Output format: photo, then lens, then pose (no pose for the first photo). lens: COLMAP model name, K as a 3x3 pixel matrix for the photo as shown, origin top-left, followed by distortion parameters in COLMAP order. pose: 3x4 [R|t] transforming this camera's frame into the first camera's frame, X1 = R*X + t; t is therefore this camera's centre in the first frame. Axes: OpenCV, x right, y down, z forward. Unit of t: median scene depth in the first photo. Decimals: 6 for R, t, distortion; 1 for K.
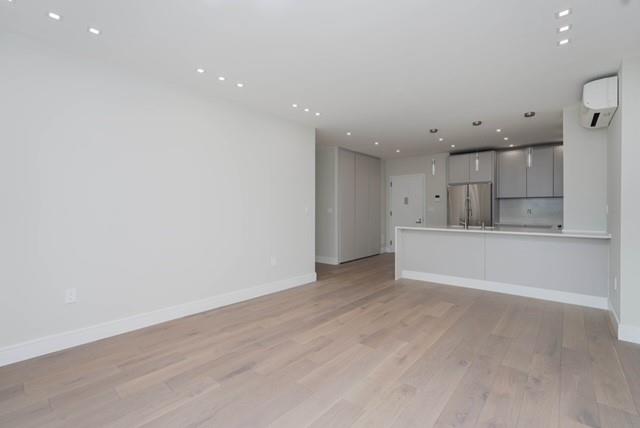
lens RADIAL K [[290.0, 0, 320.0], [0, 290.0, 214.0], [0, 0, 1]] dist [-0.024945, 0.000003]
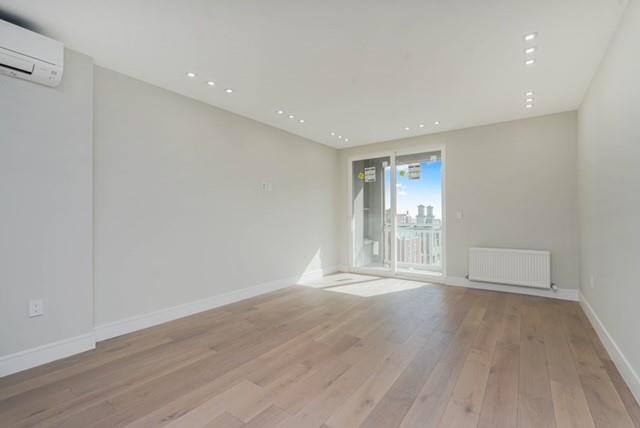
lens RADIAL K [[284.8, 0, 320.0], [0, 284.8, 214.0], [0, 0, 1]] dist [-0.000219, 0.000003]
pose [[-0.995907, 0.004941, -0.090254, 0.261495], [0.004355, 0.999968, 0.006690, -0.009922], [0.090284, 0.006270, -0.995896, 1.399070]]
